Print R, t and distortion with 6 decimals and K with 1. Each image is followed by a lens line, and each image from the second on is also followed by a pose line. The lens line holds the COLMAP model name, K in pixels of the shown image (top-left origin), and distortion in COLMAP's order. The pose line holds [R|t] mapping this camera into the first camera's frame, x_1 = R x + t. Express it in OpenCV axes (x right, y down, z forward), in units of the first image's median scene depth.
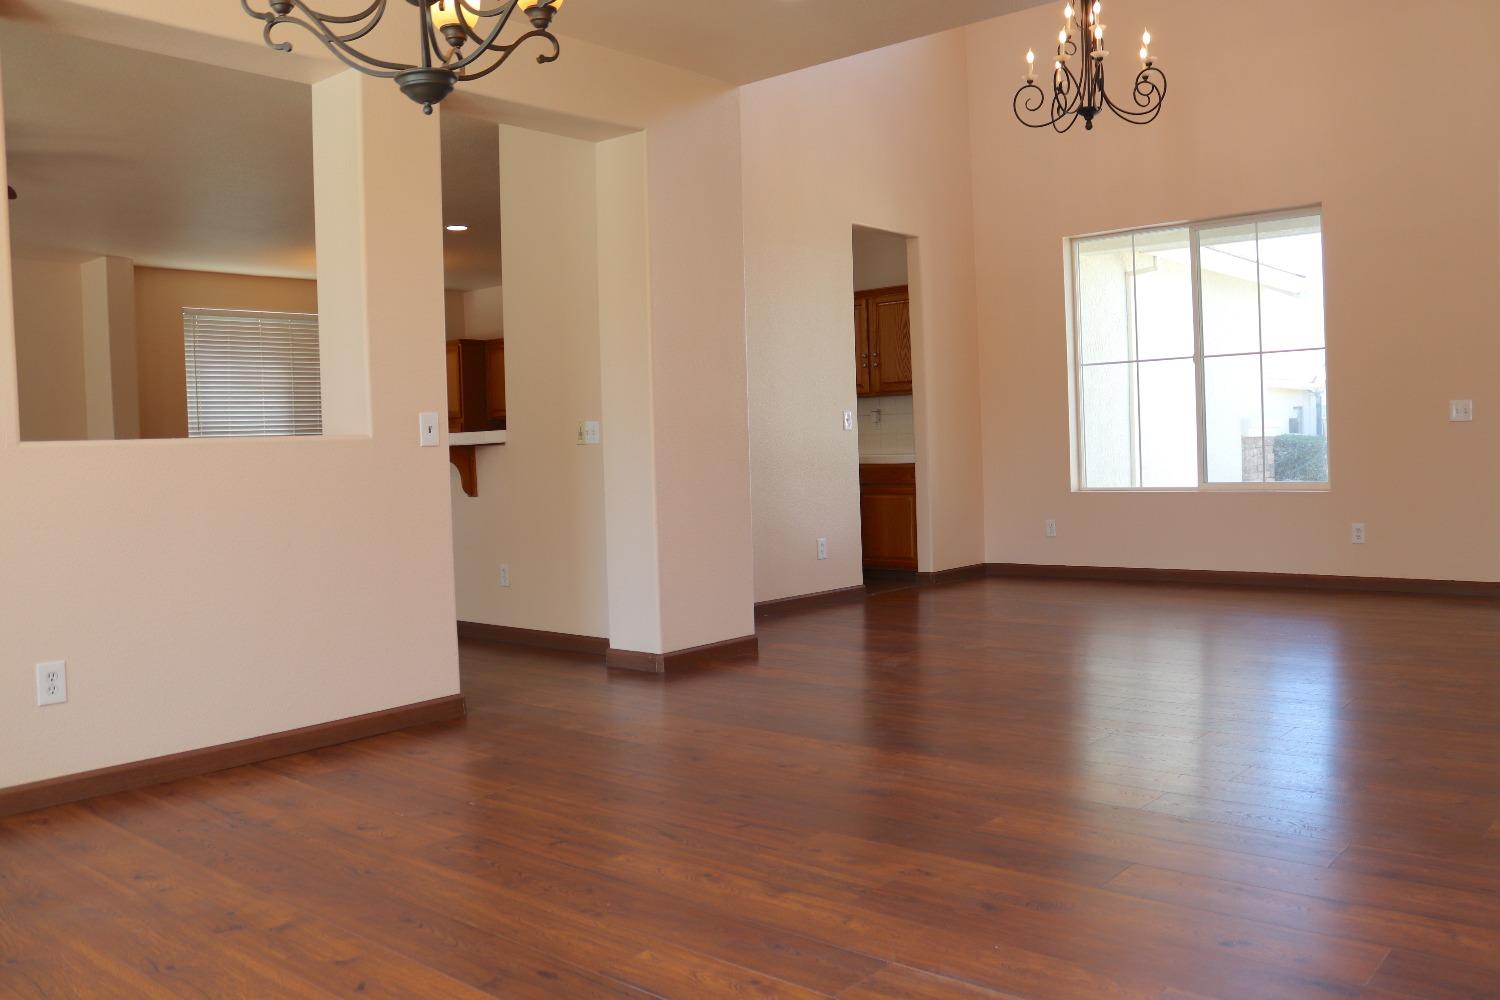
lens RADIAL K [[1248.7, 0, 775.2], [0, 1248.7, 501.1], [0, 0, 1]] dist [-0.171363, 0.167273]
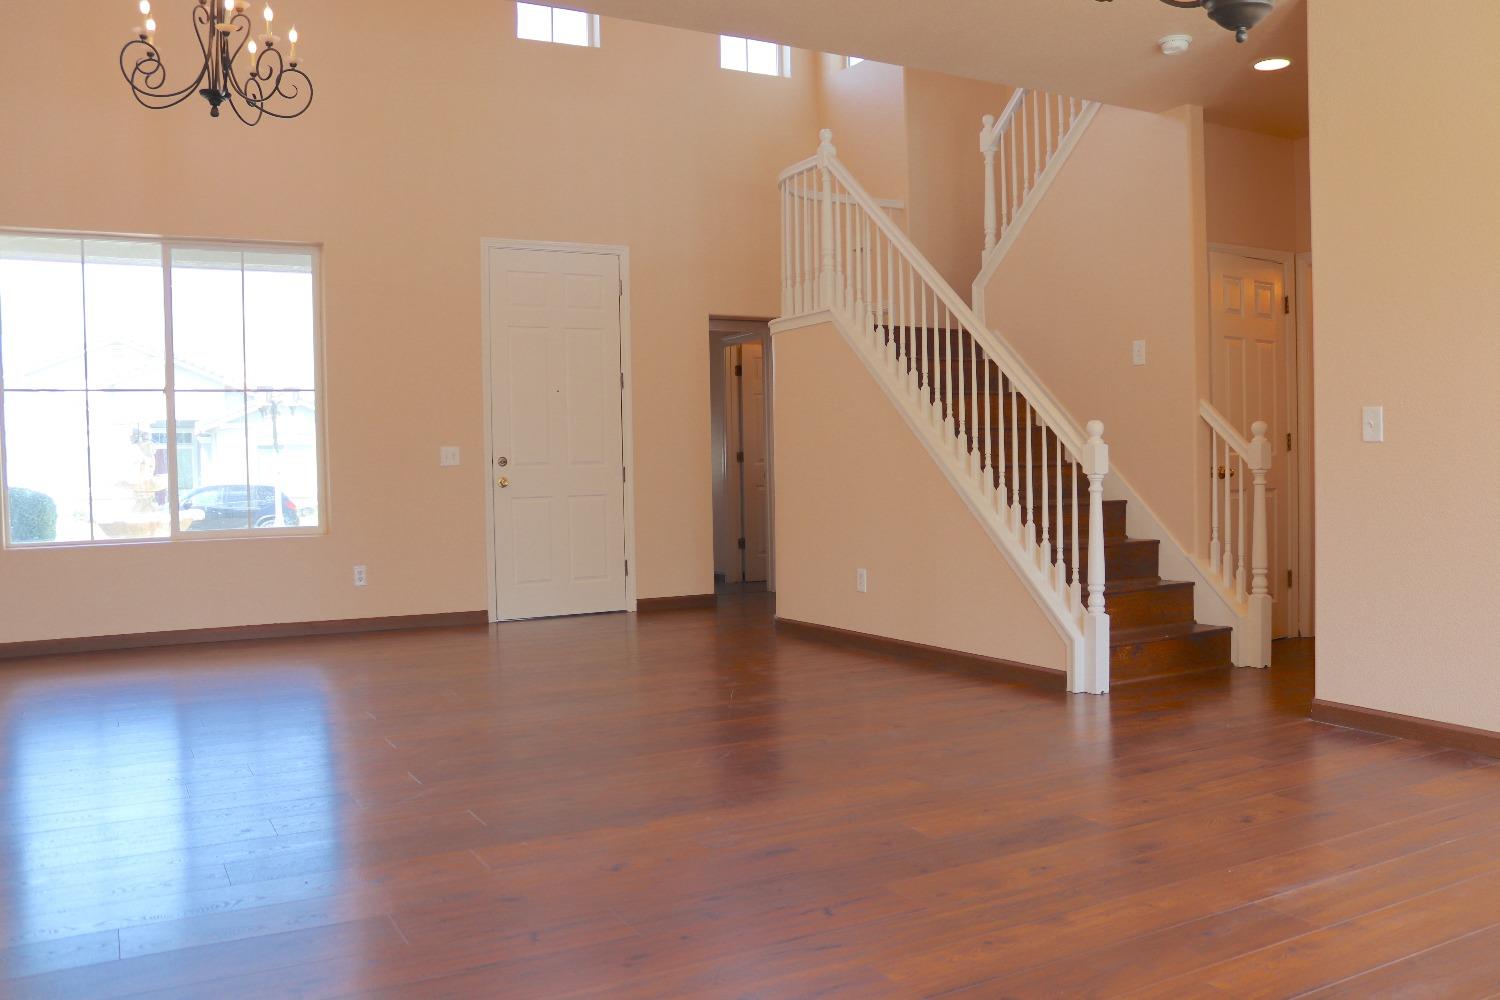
lens RADIAL K [[1248.7, 0, 775.2], [0, 1248.7, 501.1], [0, 0, 1]] dist [-0.171363, 0.167273]
pose [[0.345308, -0.000373, 0.938489, -0.351721], [0.046659, 0.998770, -0.016770, -0.002207], [-0.937329, 0.049580, 0.344900, 0.311348]]
